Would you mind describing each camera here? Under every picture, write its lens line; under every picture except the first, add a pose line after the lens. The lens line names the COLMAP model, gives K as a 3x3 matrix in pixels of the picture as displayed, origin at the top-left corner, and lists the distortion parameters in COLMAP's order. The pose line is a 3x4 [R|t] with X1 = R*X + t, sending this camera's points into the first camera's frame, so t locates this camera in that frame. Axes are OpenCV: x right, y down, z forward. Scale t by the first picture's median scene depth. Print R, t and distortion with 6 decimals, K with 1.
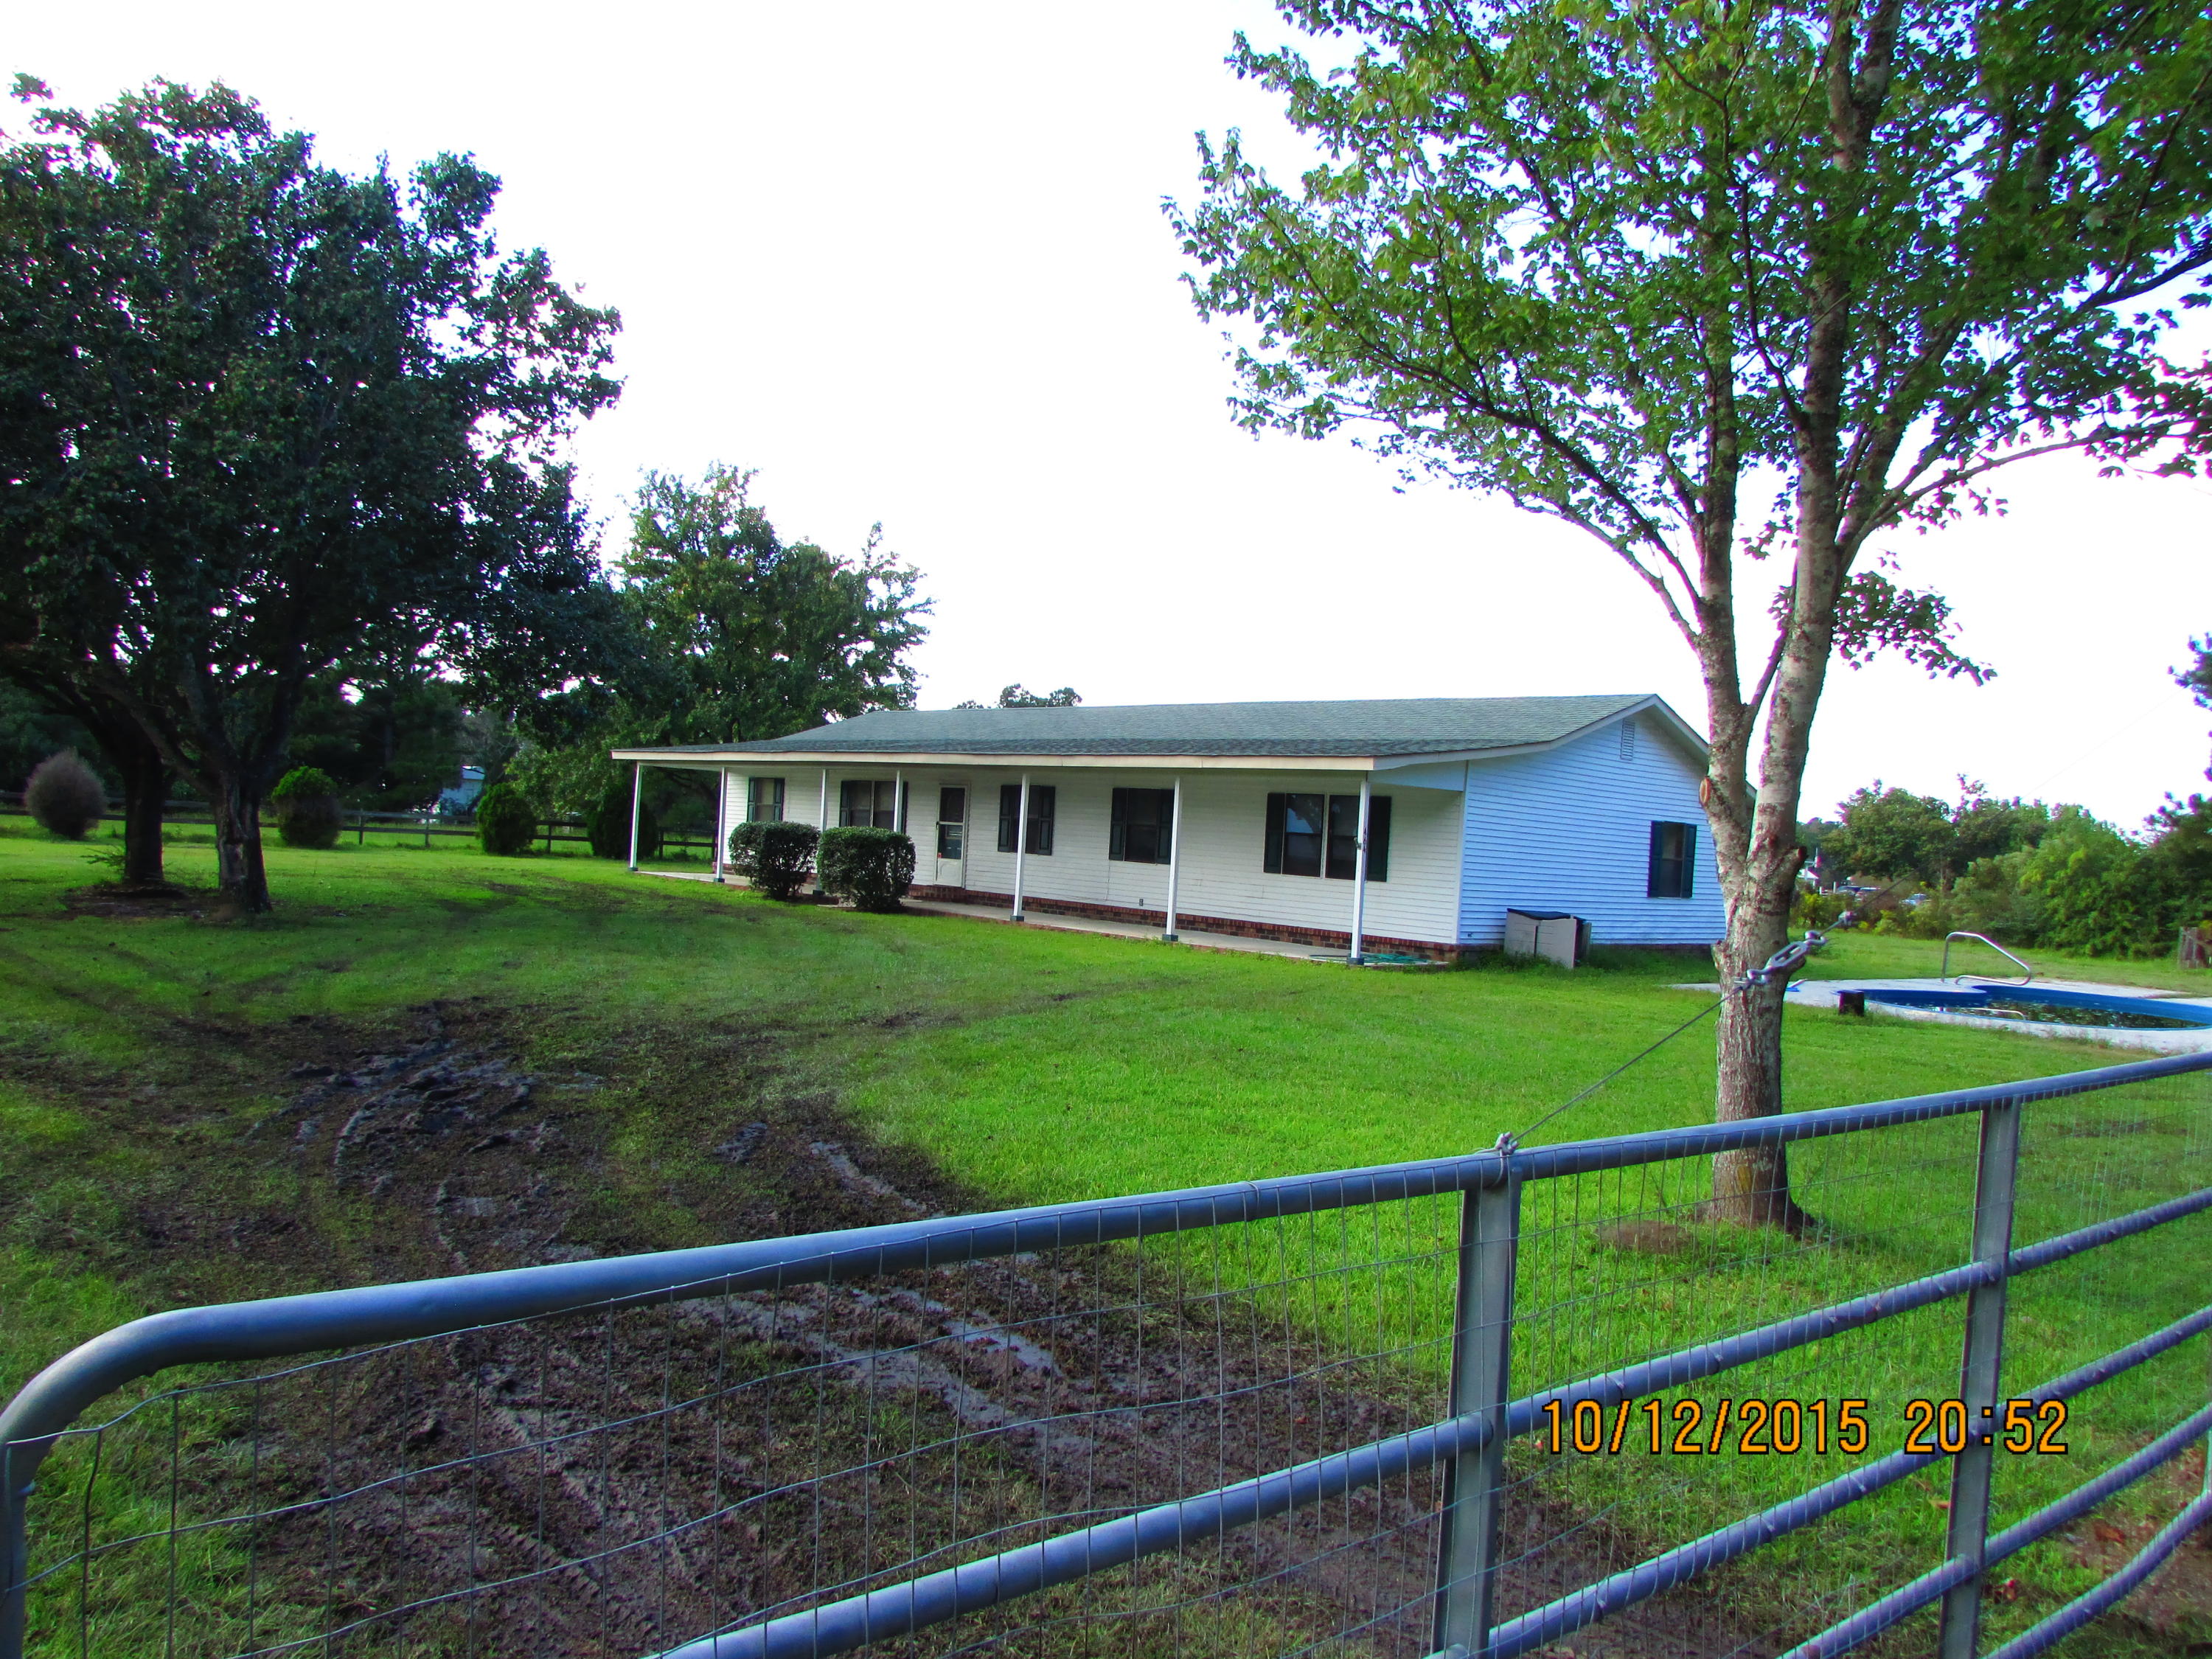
lens RADIAL K [[1662.3, 0, 1155.9], [0, 1662.3, 826.3], [0, 0, 1]] dist [0.045589, 0.001017]
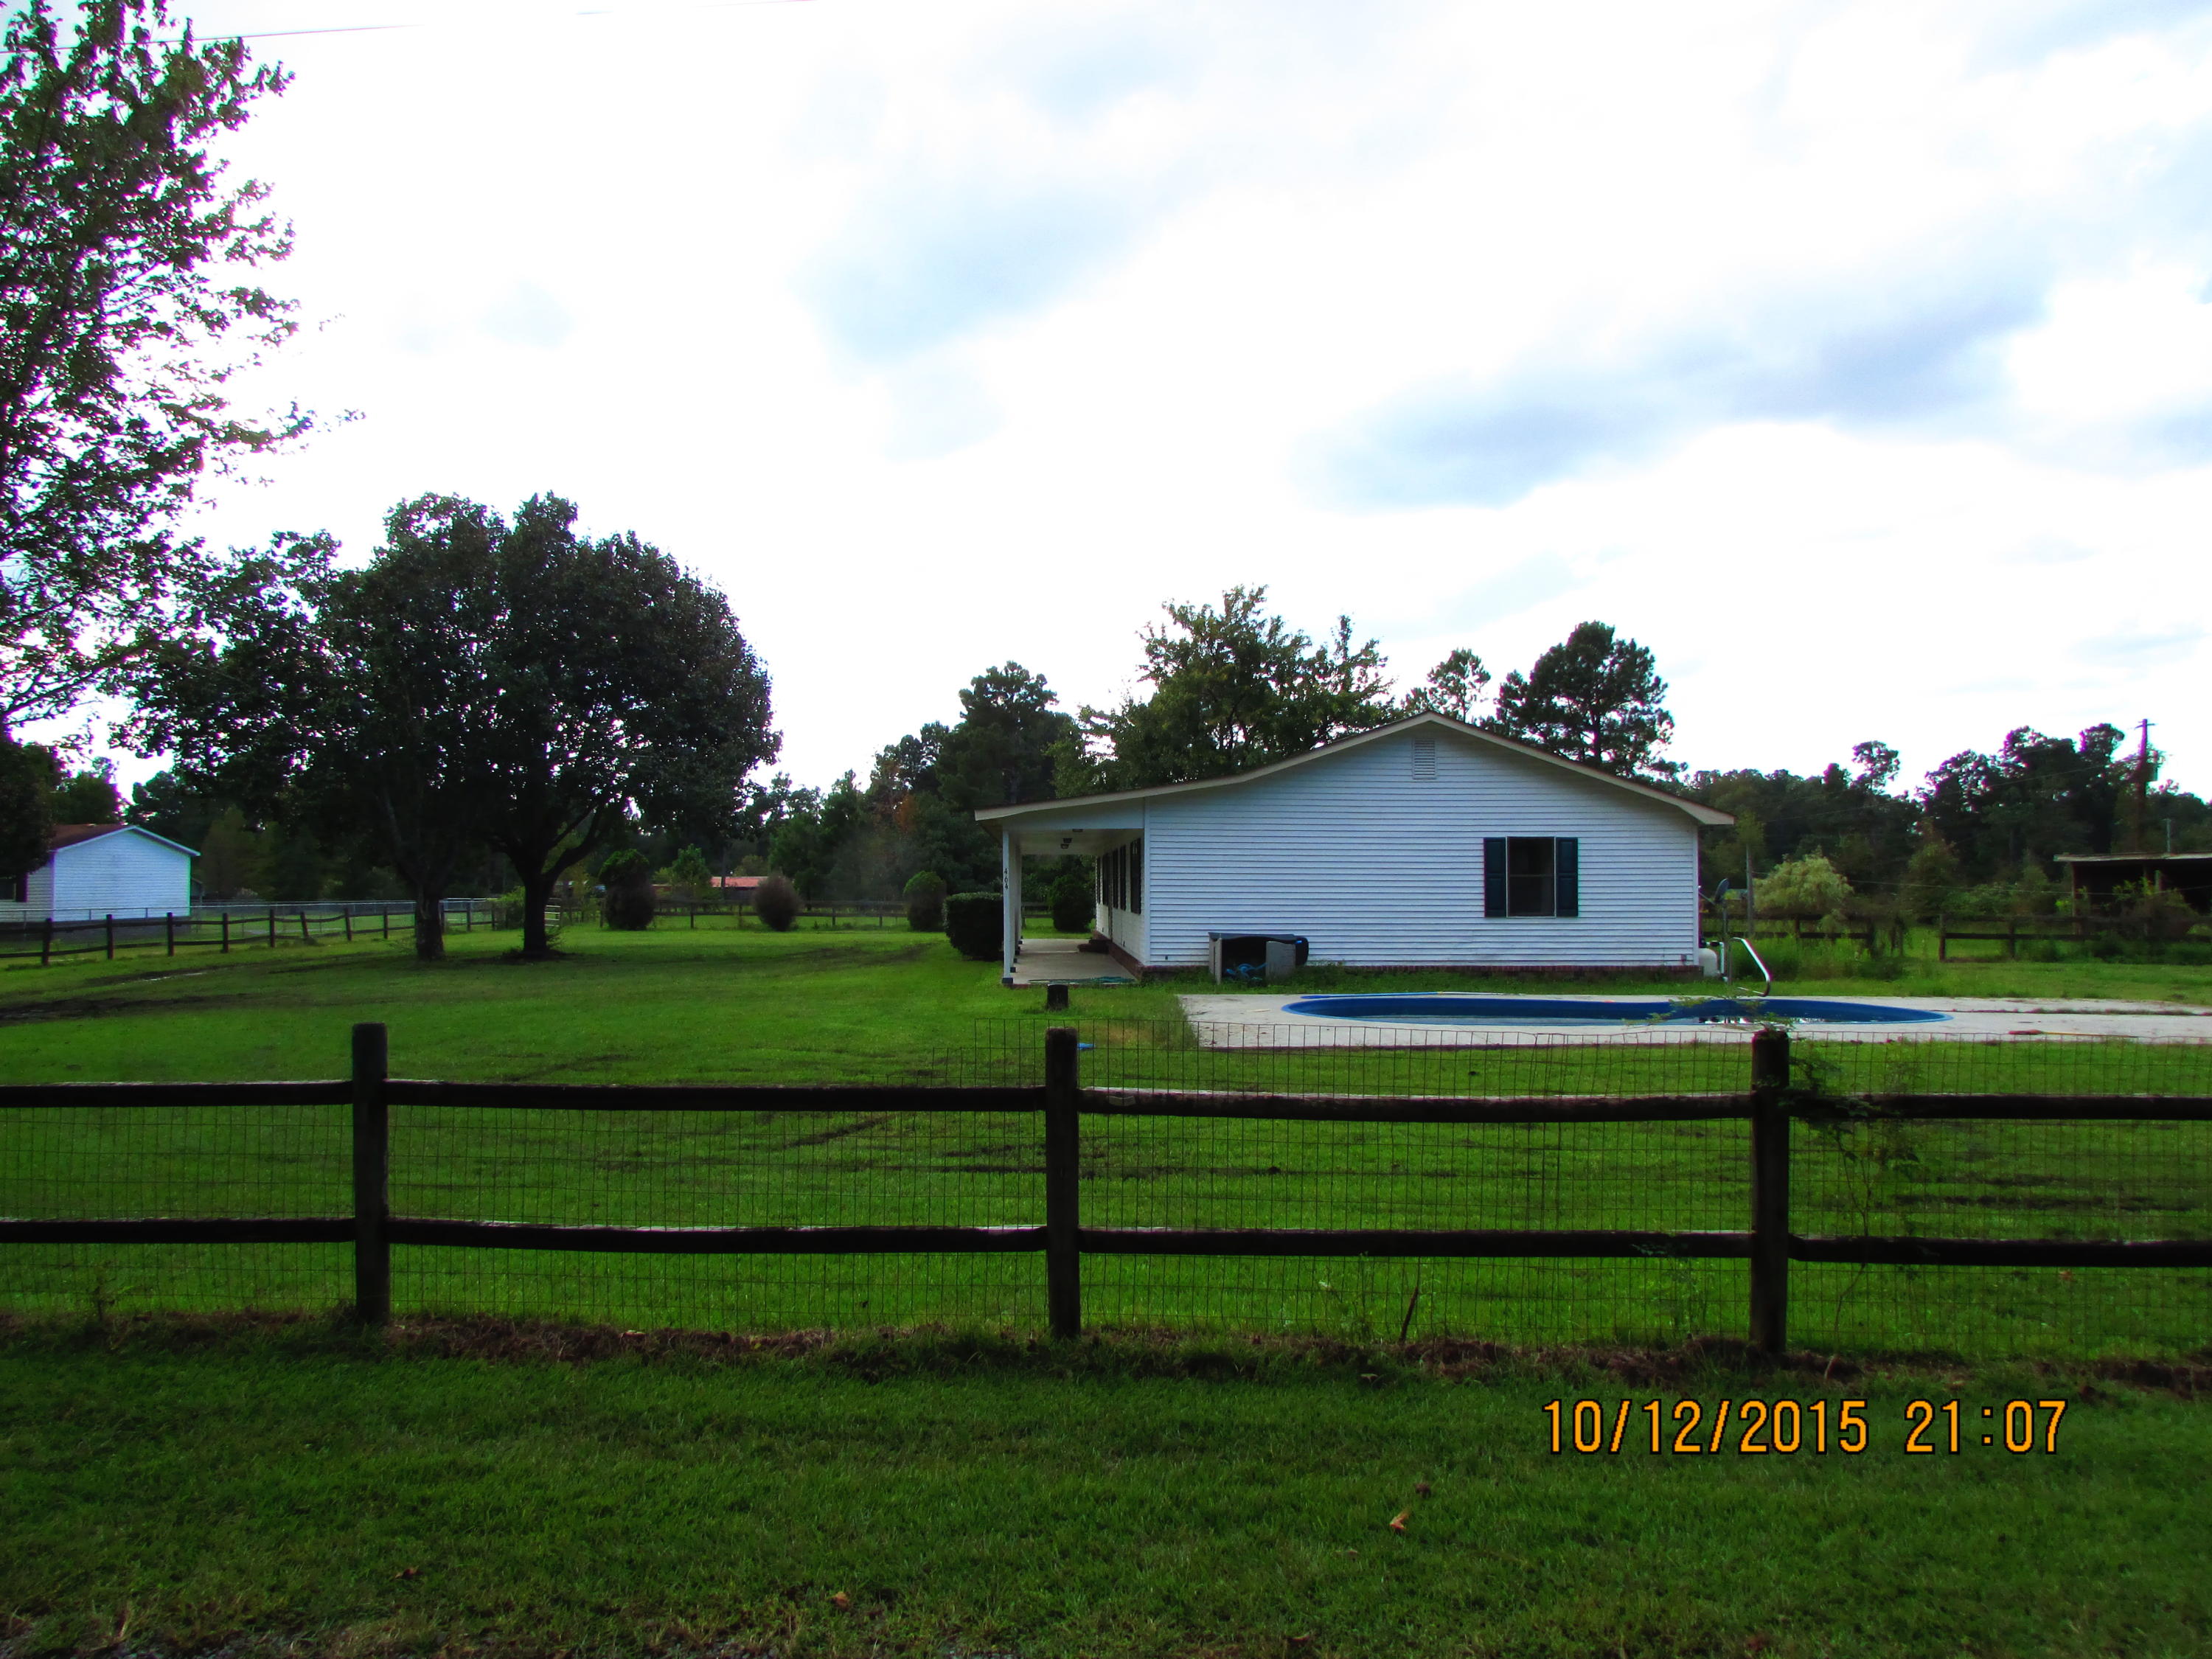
lens RADIAL K [[1653.9, 0, 1106.0], [0, 1653.9, 829.5], [0, 0, 1]] dist [0.000829, 0.004123]
pose [[0.760496, -0.080907, -0.644282, 0.728307], [0.047075, 0.996466, -0.069567, 0.046896], [0.647634, 0.022576, 0.761617, 0.124845]]
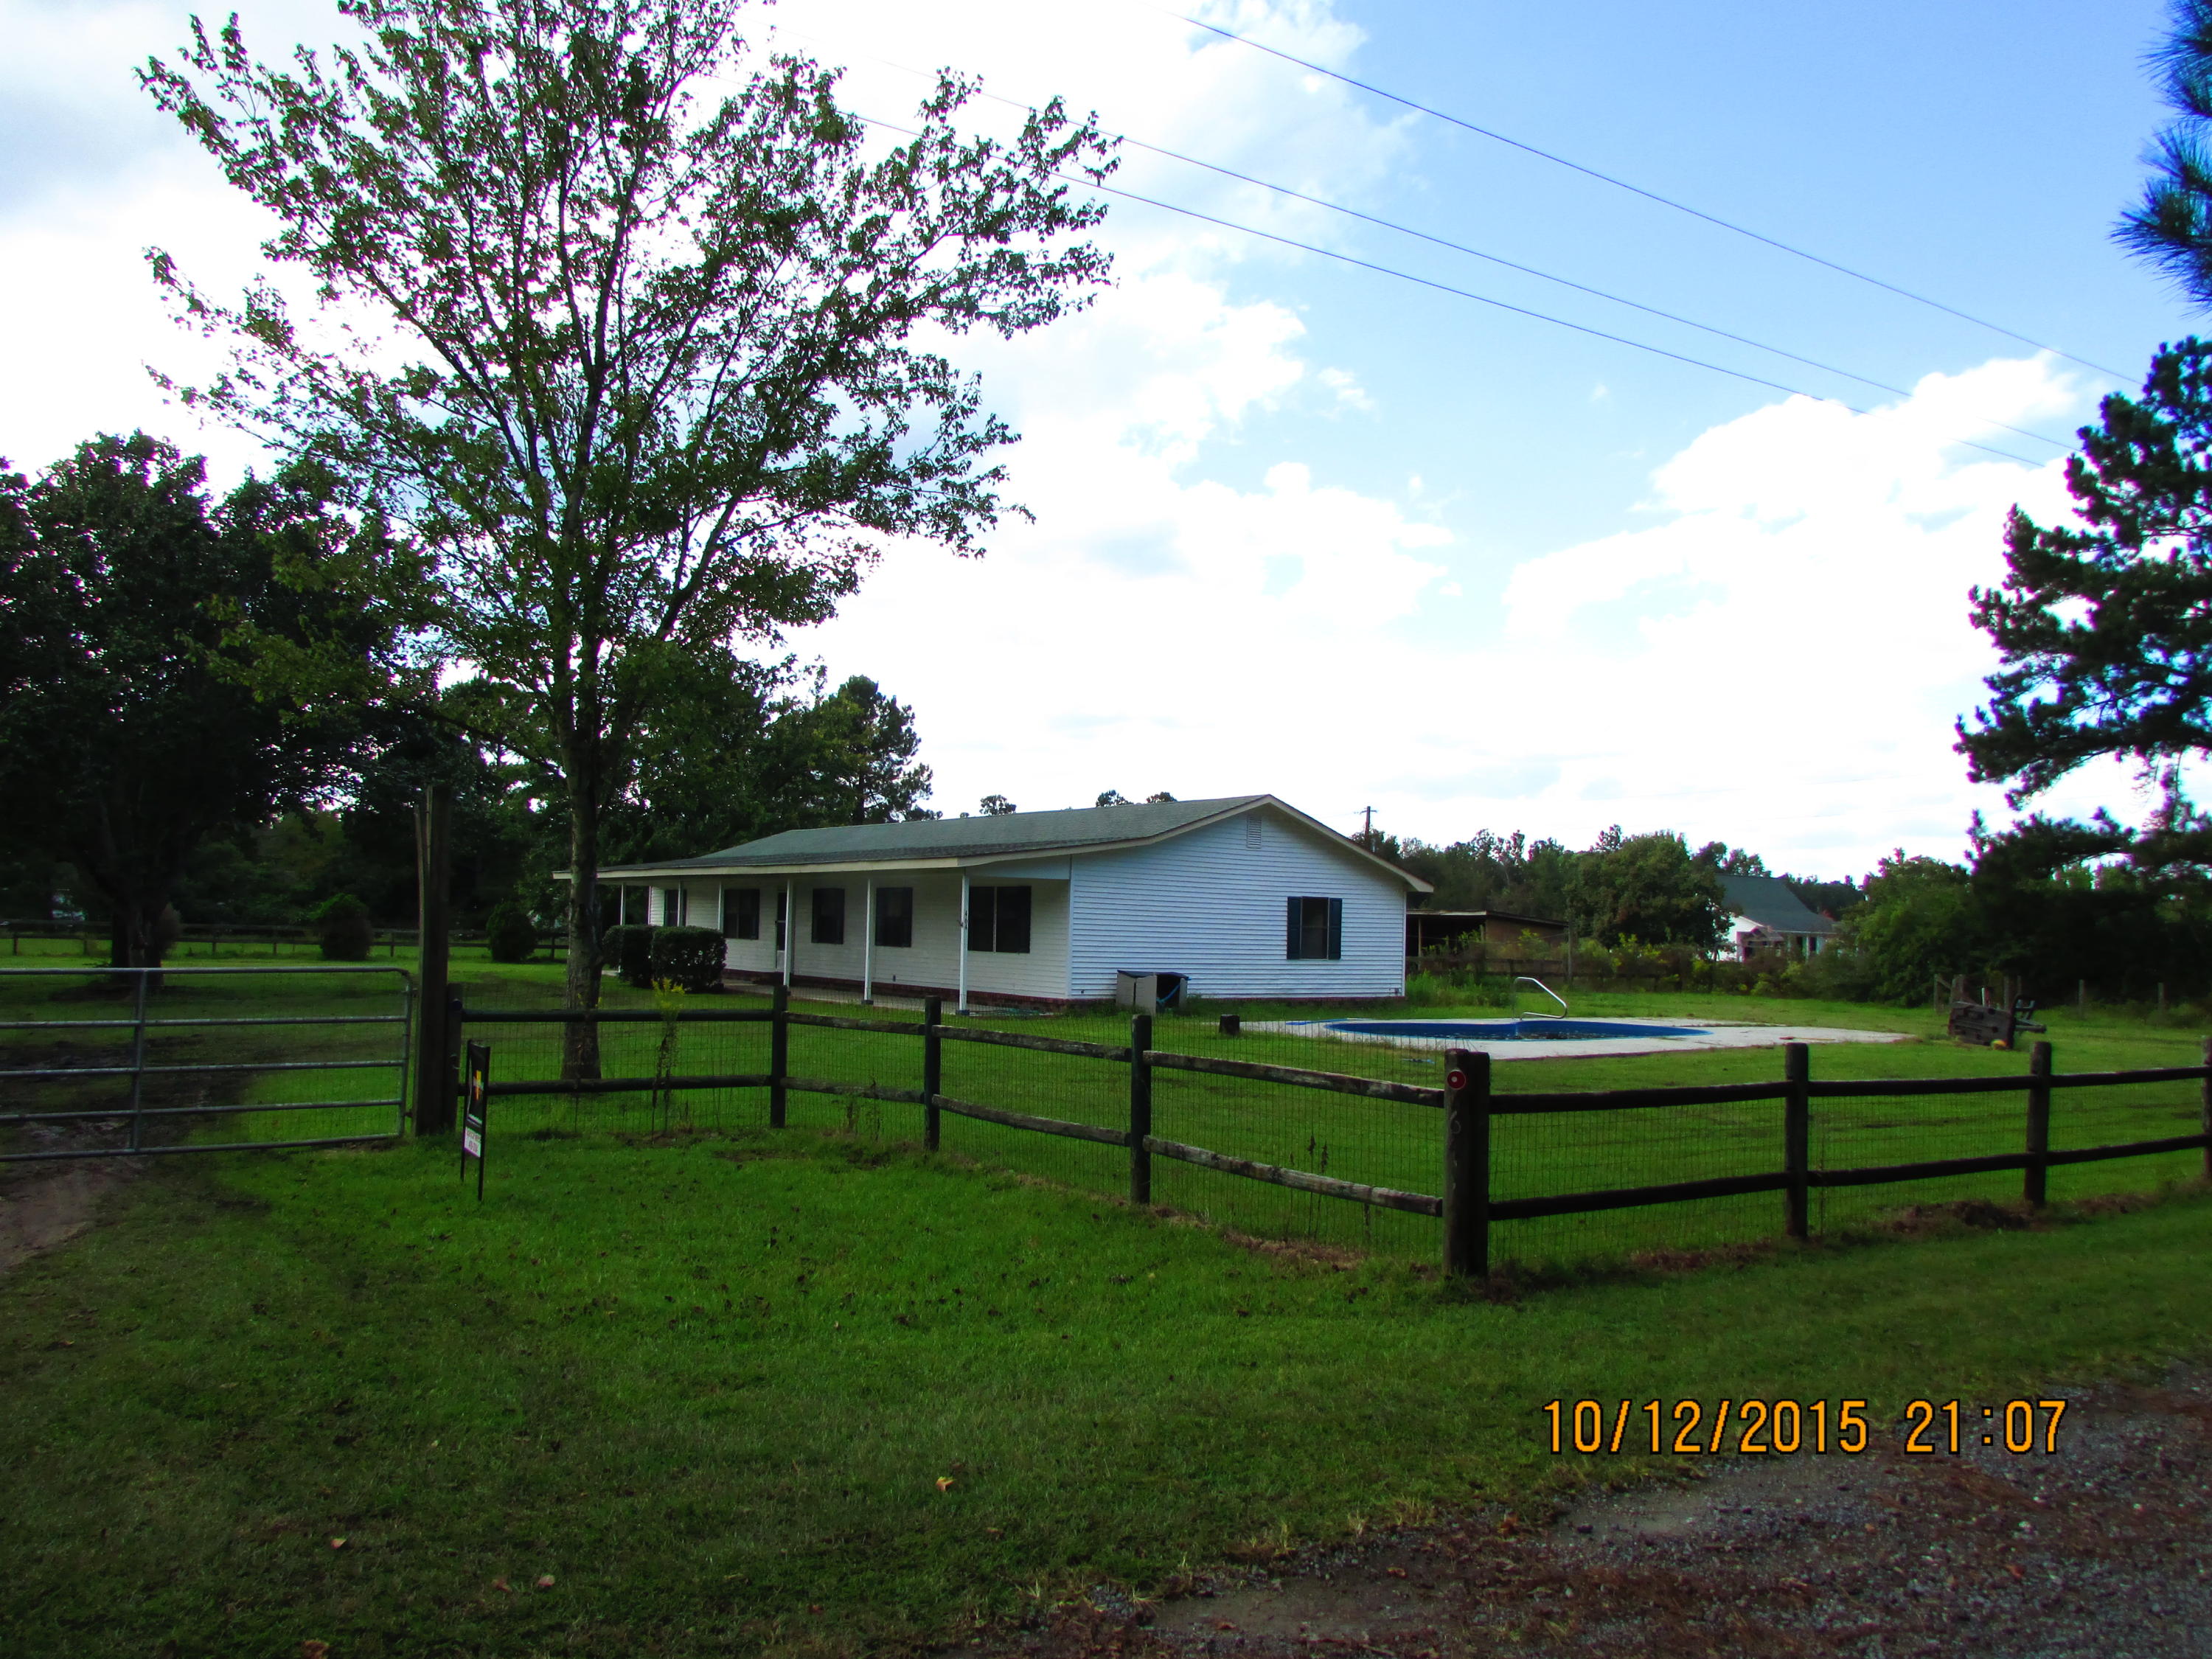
lens RADIAL K [[1653.9, 0, 1106.0], [0, 1653.9, 829.5], [0, 0, 1]] dist [0.000829, 0.004123]
pose [[0.990689, -0.043500, -0.129004, 0.314872], [0.035820, 0.997479, -0.061265, 0.016447], [0.131344, 0.056073, 0.989750, -0.211937]]
